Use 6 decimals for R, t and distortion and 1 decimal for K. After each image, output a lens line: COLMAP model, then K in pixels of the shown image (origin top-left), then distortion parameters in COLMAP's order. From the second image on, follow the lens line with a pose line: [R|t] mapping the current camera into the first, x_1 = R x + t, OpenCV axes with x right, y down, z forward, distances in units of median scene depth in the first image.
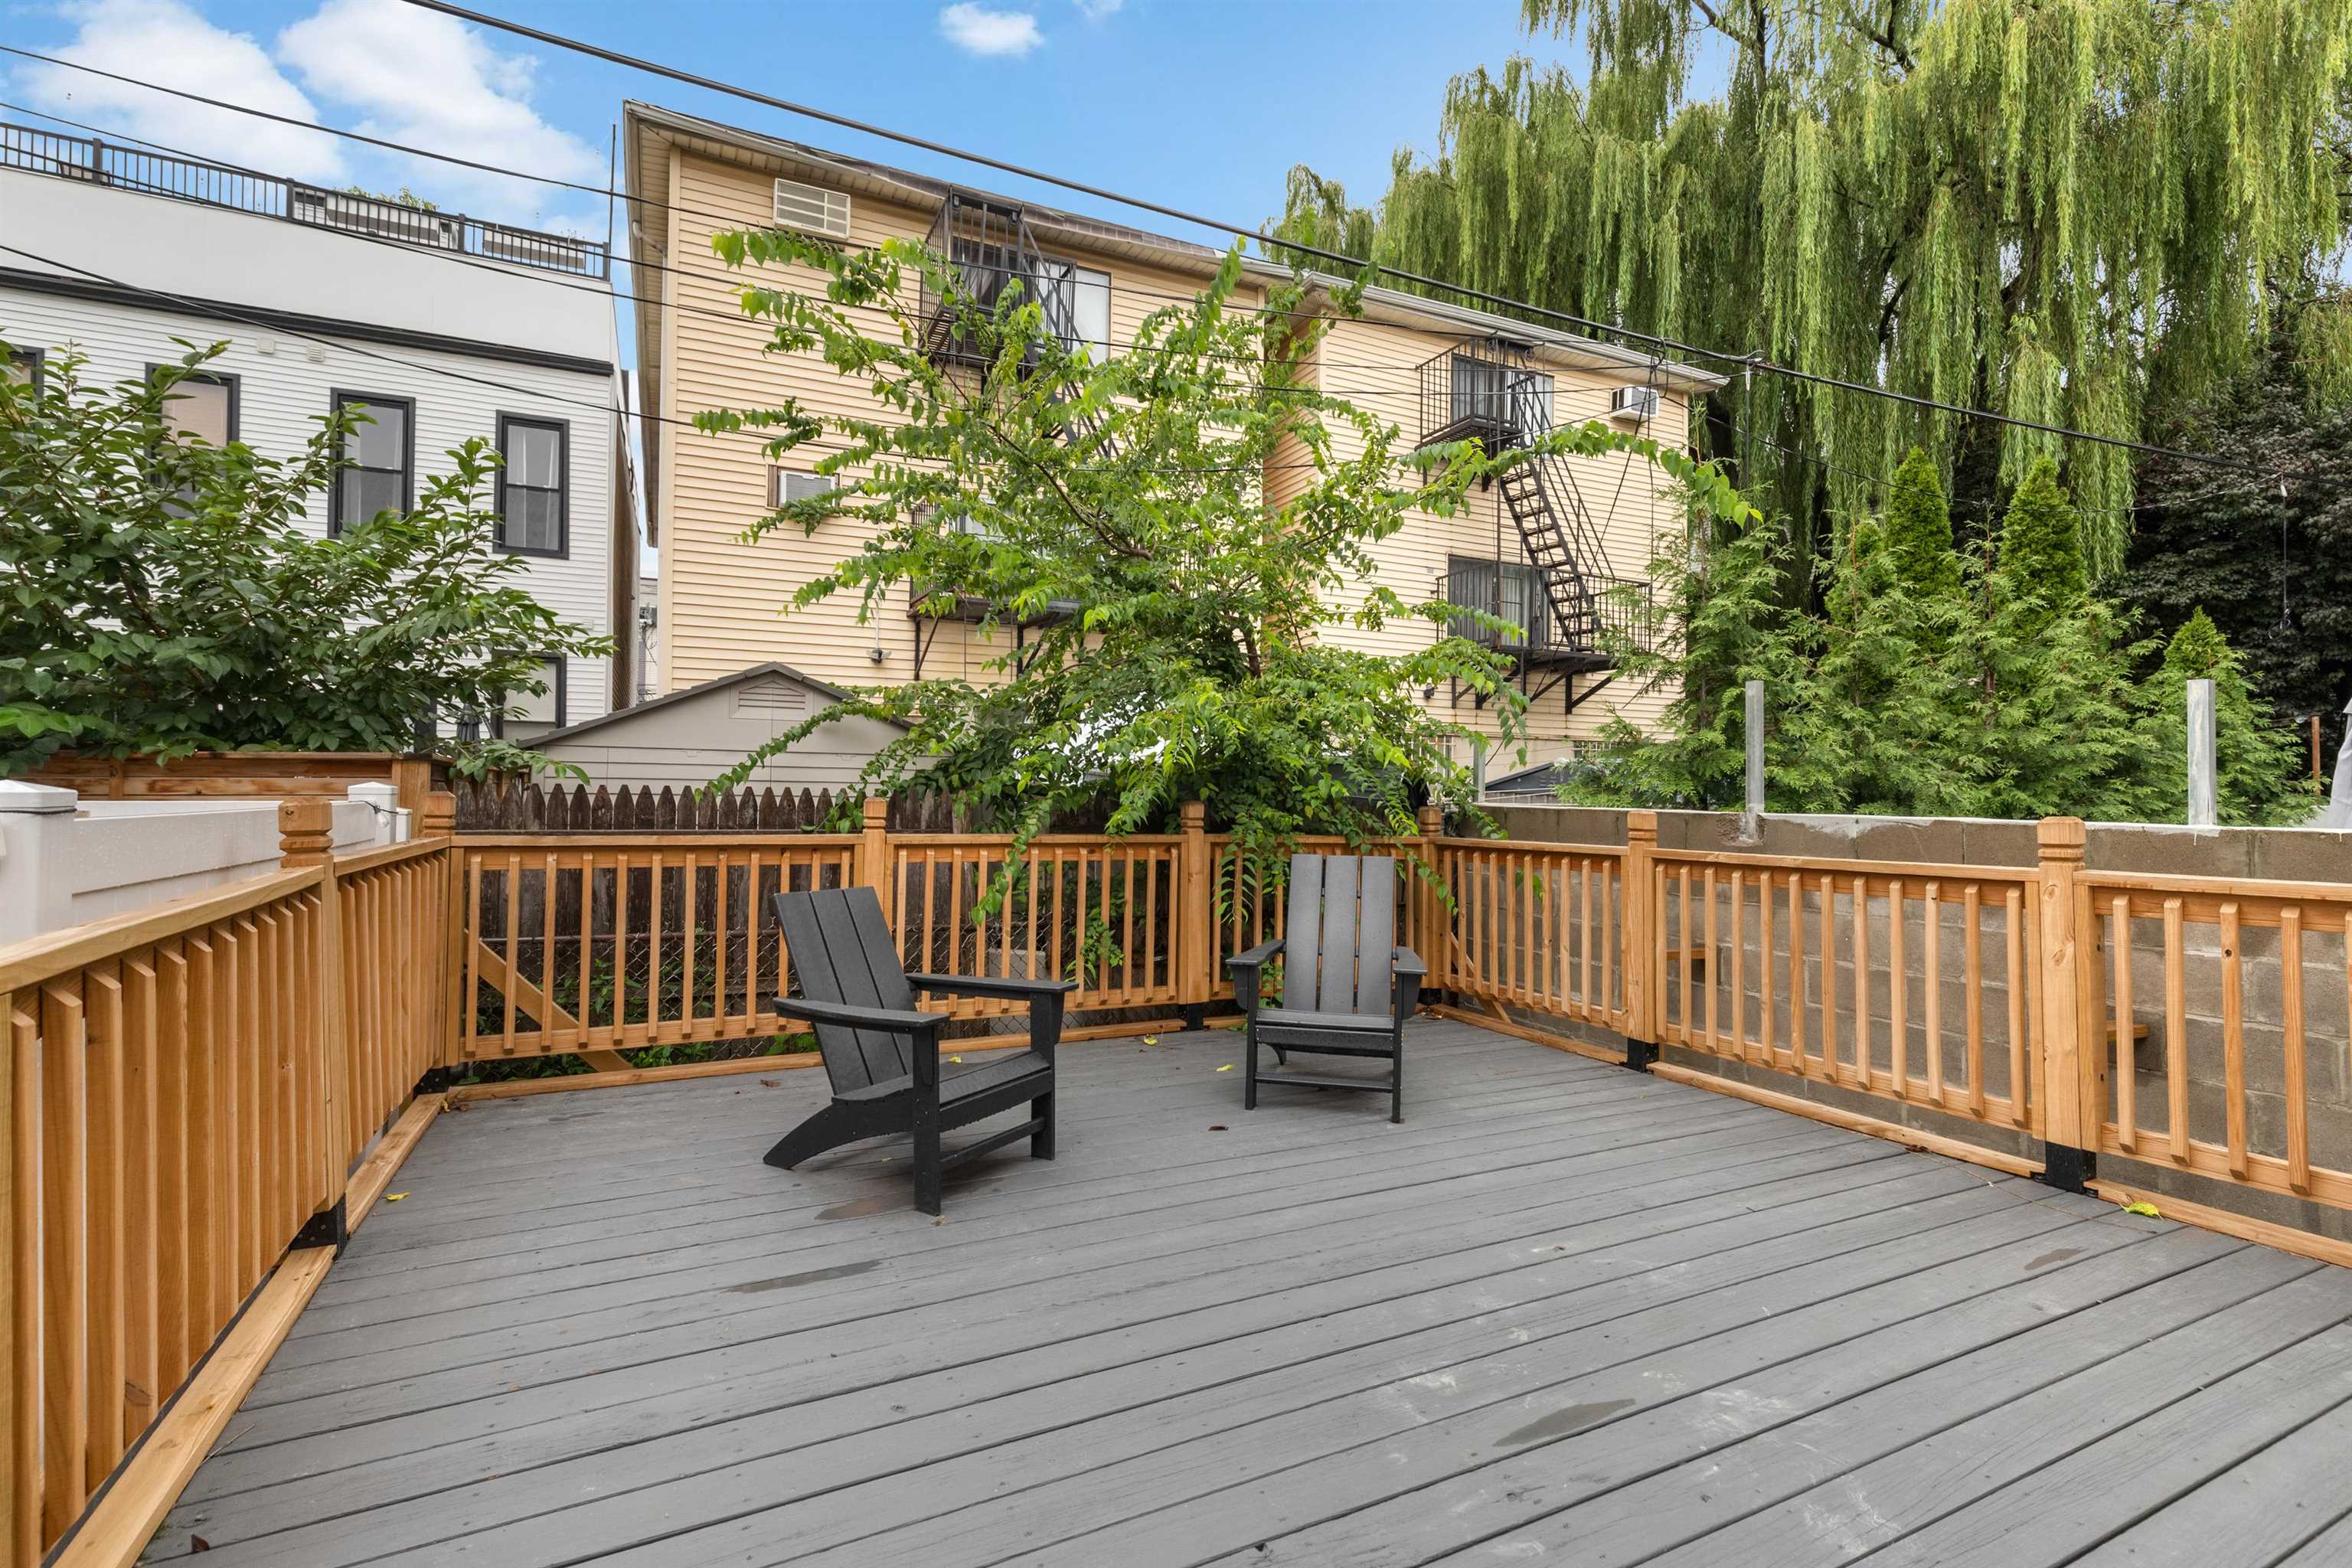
lens RADIAL K [[1061.1, 0, 1179.1], [0, 1061.1, 774.2], [0, 0, 1]] dist [0.001578, 0.000034]
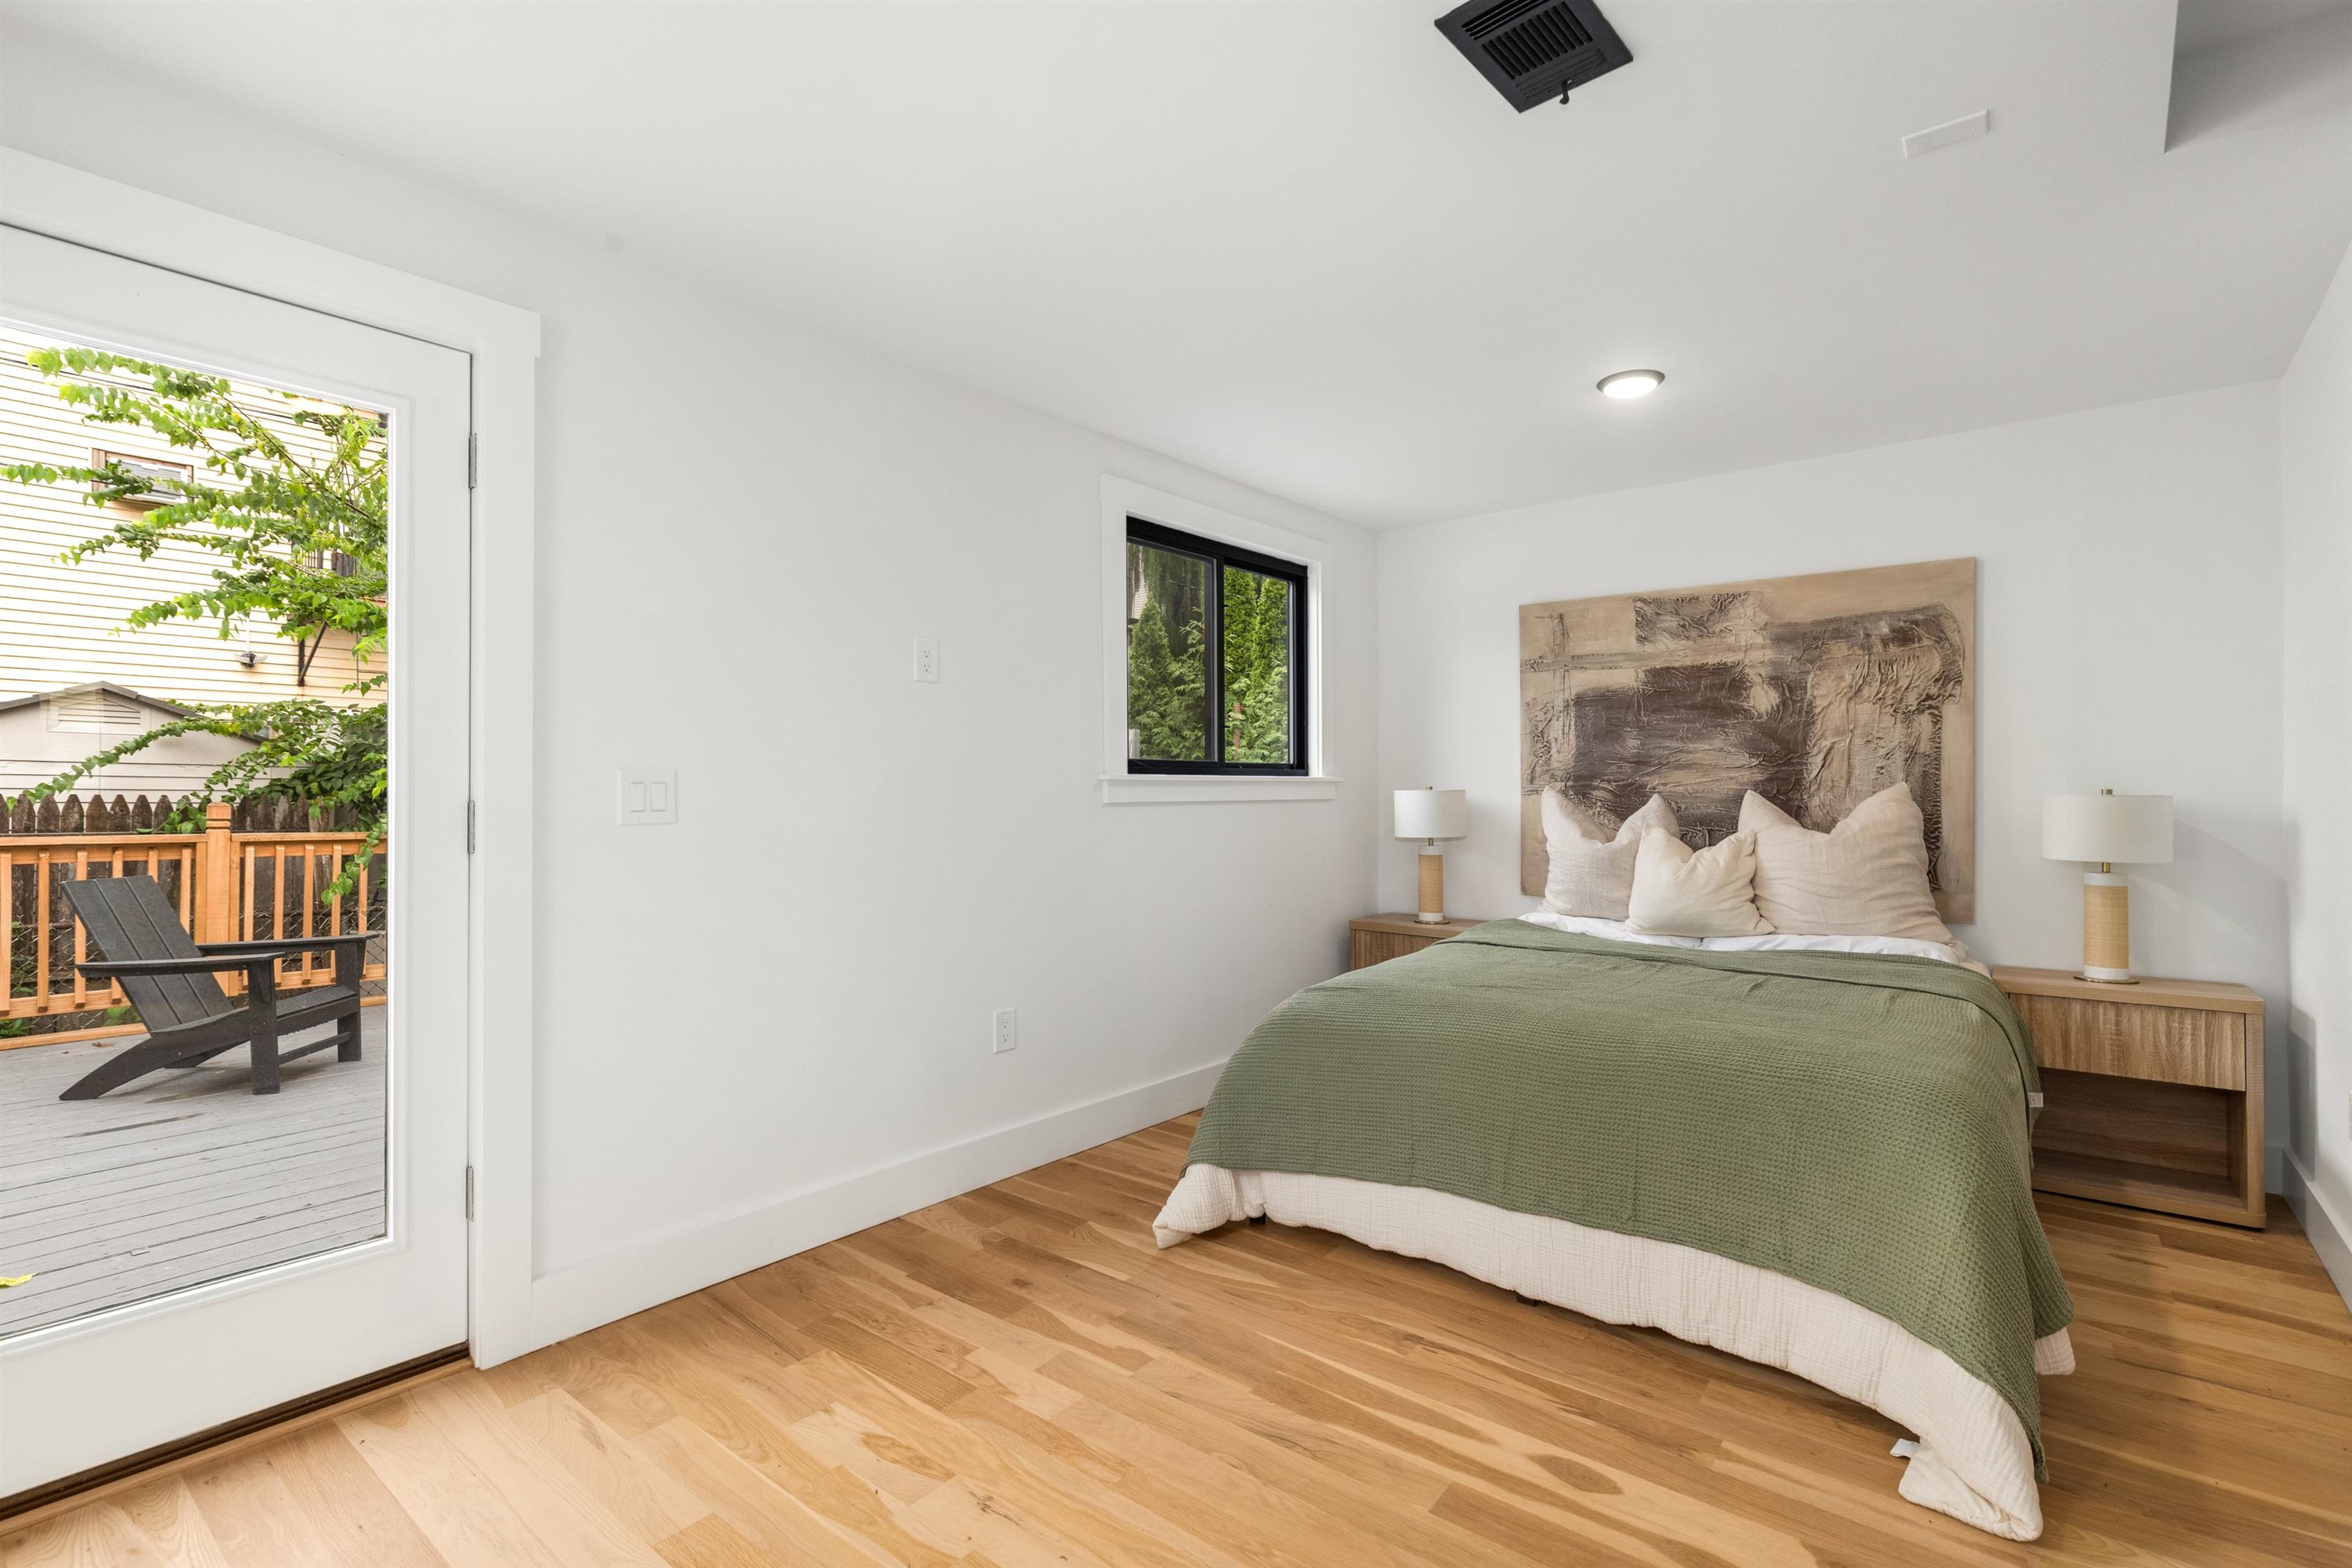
lens RADIAL K [[1045.6, 0, 1183.9], [0, 1045.6, 794.7], [0, 0, 1]] dist [0.001827, -0.000060]
pose [[0.908935, -0.008008, 0.416862, 0.188377], [0.001168, 0.999861, 0.016660, -0.004798], [-0.416937, -0.014656, 0.908817, -0.467521]]
